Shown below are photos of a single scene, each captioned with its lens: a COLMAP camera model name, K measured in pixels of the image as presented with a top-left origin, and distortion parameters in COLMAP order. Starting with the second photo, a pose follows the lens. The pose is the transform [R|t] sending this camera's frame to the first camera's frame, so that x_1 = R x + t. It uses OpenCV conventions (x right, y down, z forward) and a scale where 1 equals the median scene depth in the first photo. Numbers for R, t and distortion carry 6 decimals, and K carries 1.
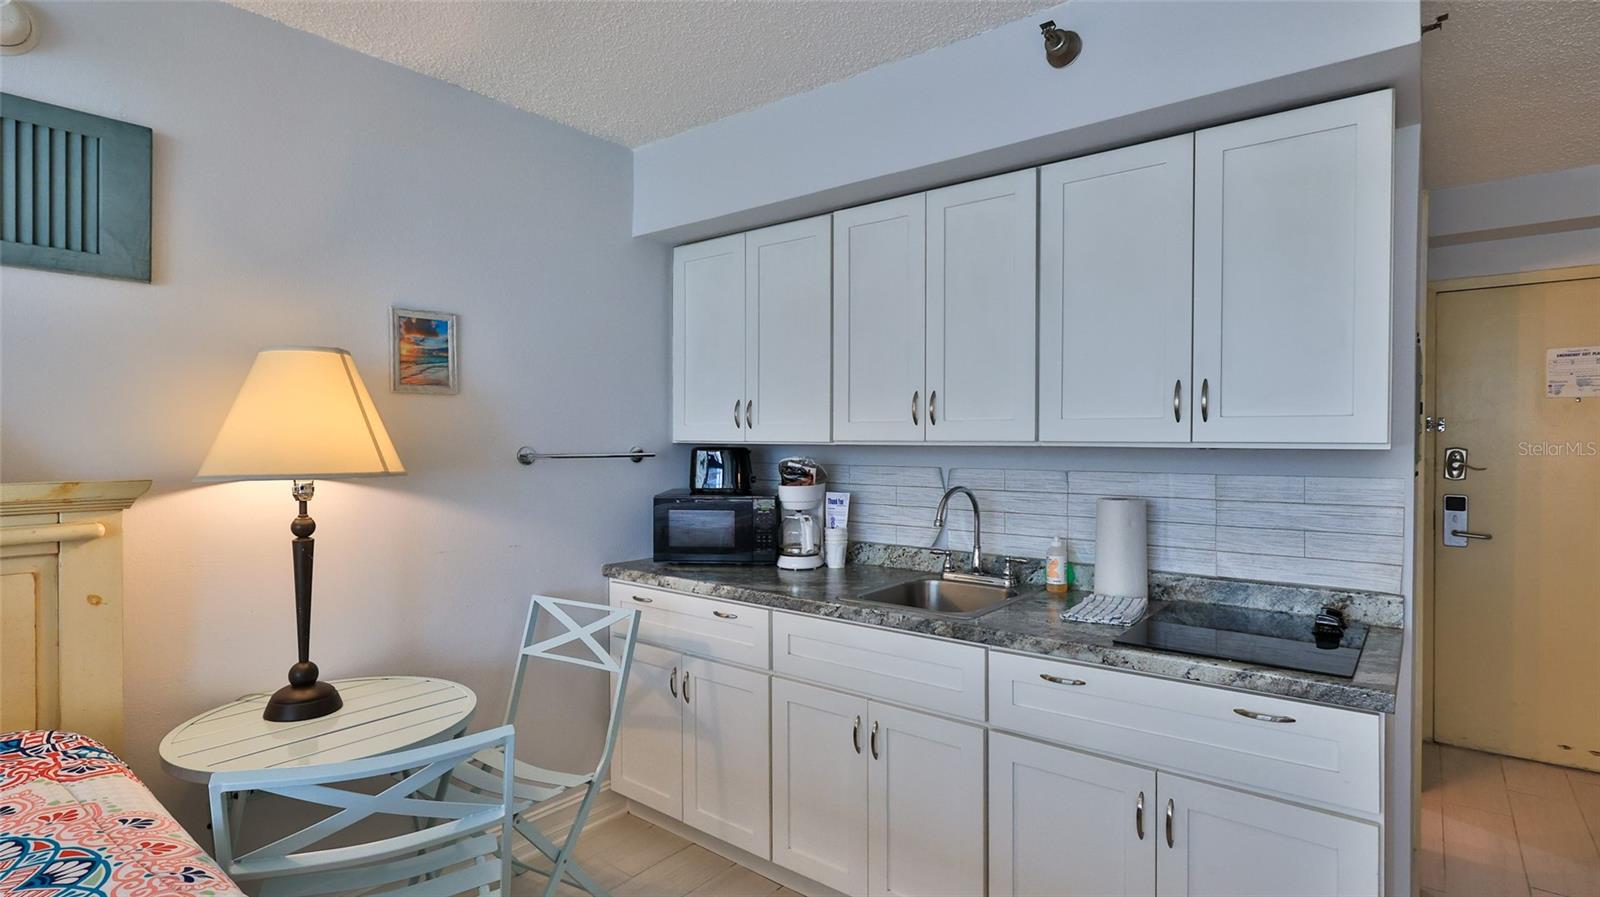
lens RADIAL K [[793.8, 0, 788.7], [0, 793.8, 447.4], [0, 0, 1]] dist [-0.002864, -0.000573]
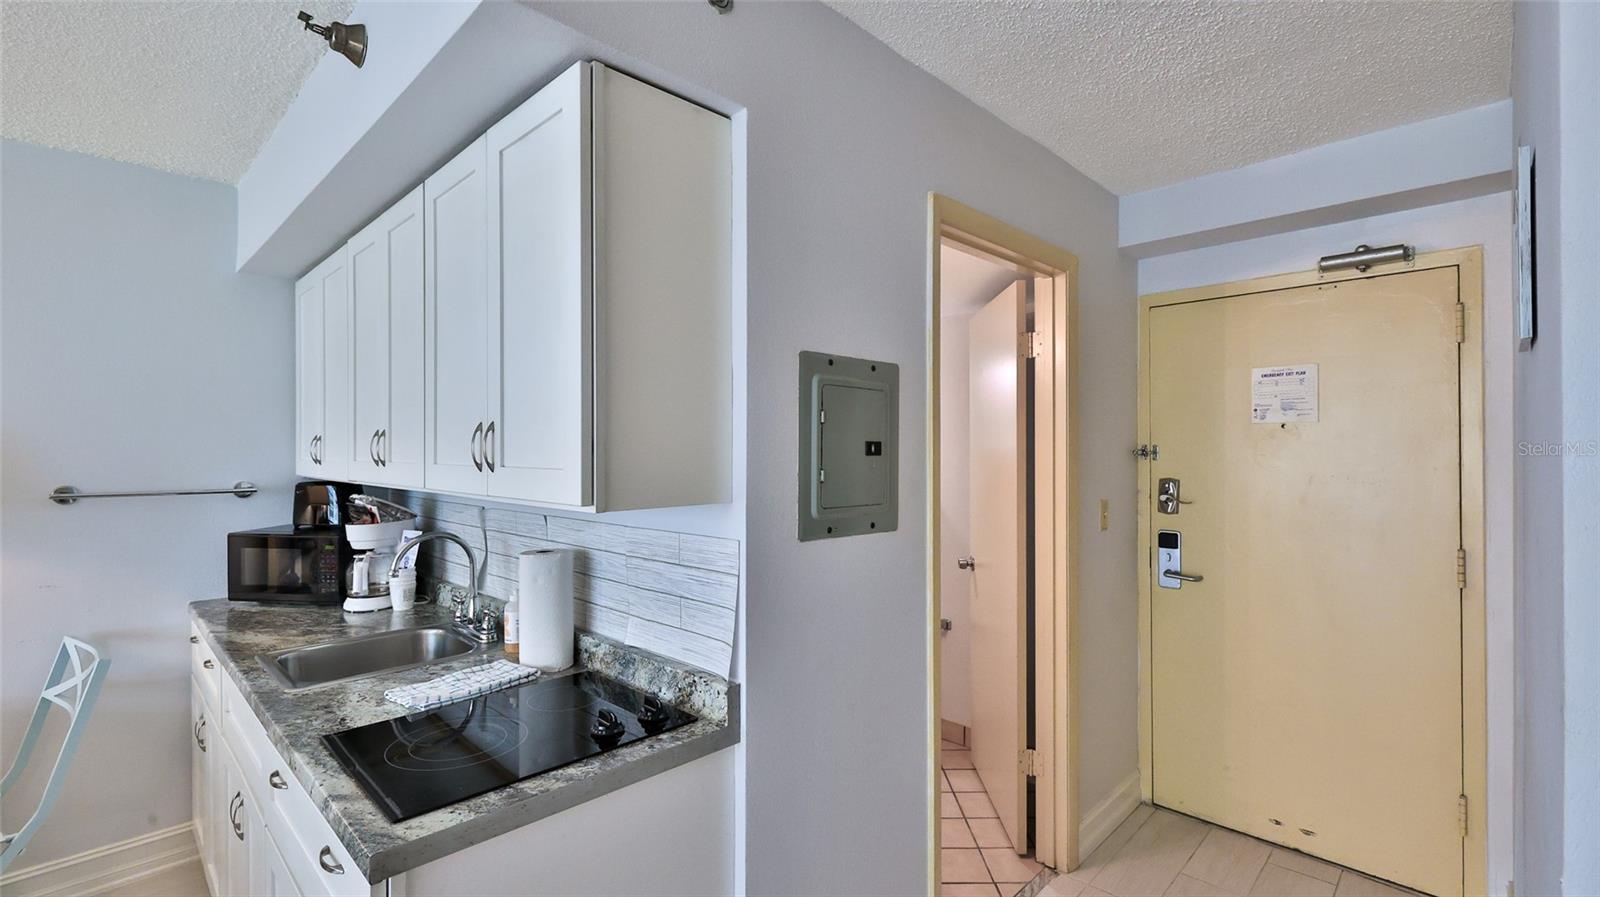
lens RADIAL K [[714.4, 0, 796.2], [0, 714.4, 449.5], [0, 0, 1]] dist [0.000445, -0.000530]
pose [[0.995617, -0.003843, -0.093449, 0.682289], [0.002945, 0.999948, -0.009750, -0.035636], [0.093481, 0.009432, 0.995576, 0.204178]]
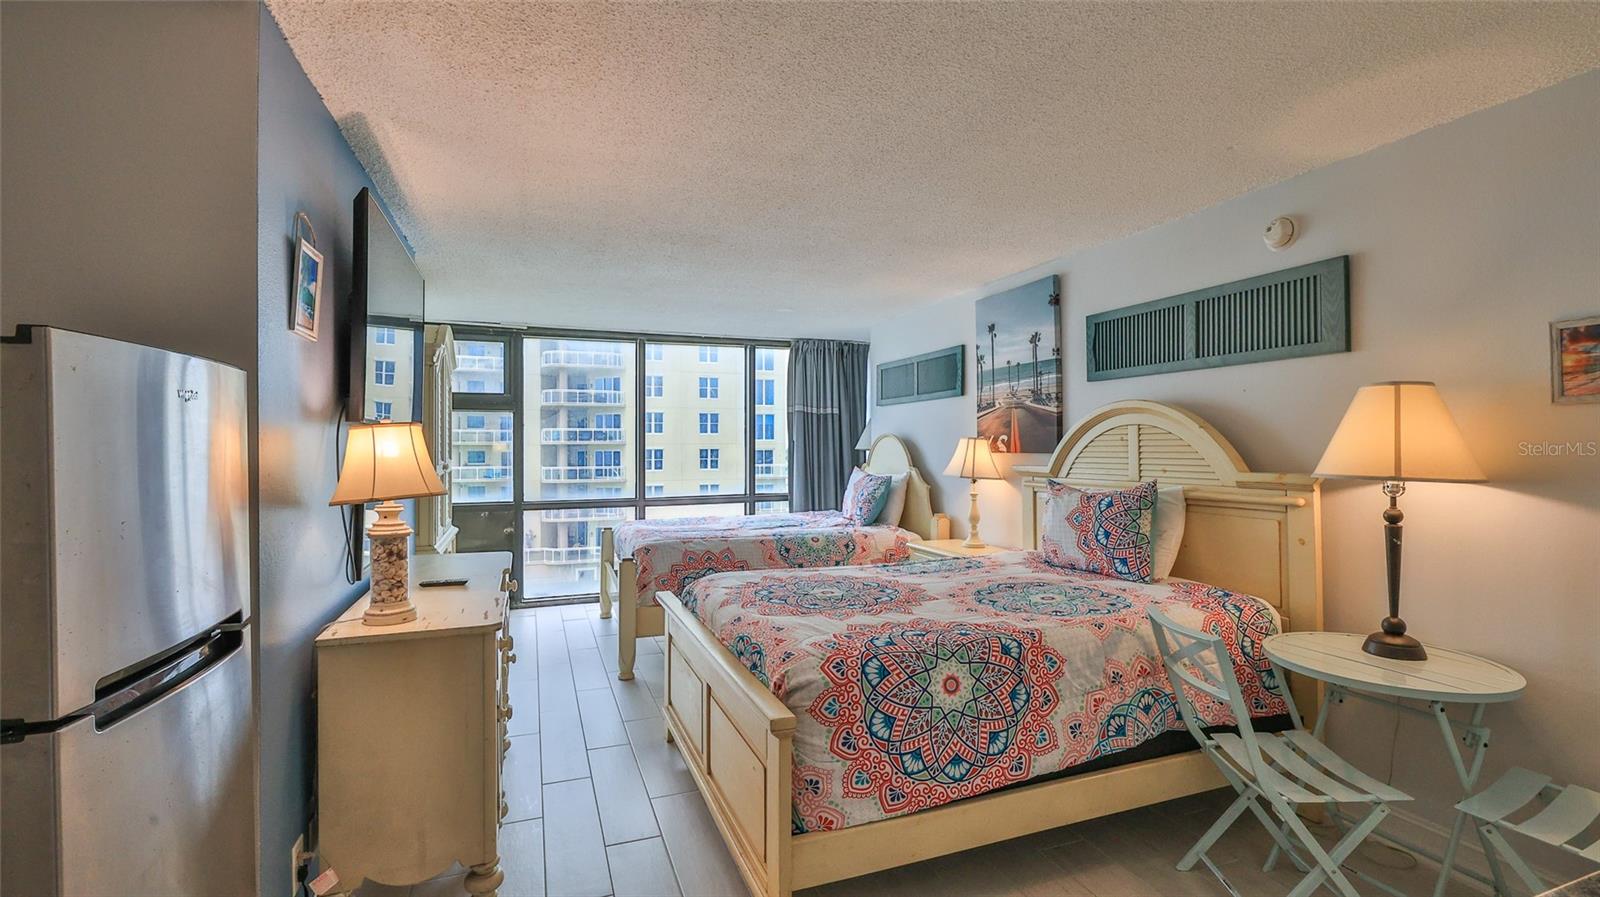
lens RADIAL K [[714.4, 0, 796.2], [0, 714.4, 449.5], [0, 0, 1]] dist [0.000445, -0.000530]
pose [[-0.505187, 0.002529, -0.863006, 0.704373], [-0.004485, 0.999975, 0.005556, -0.010948], [0.862998, 0.006678, -0.505163, 0.550672]]
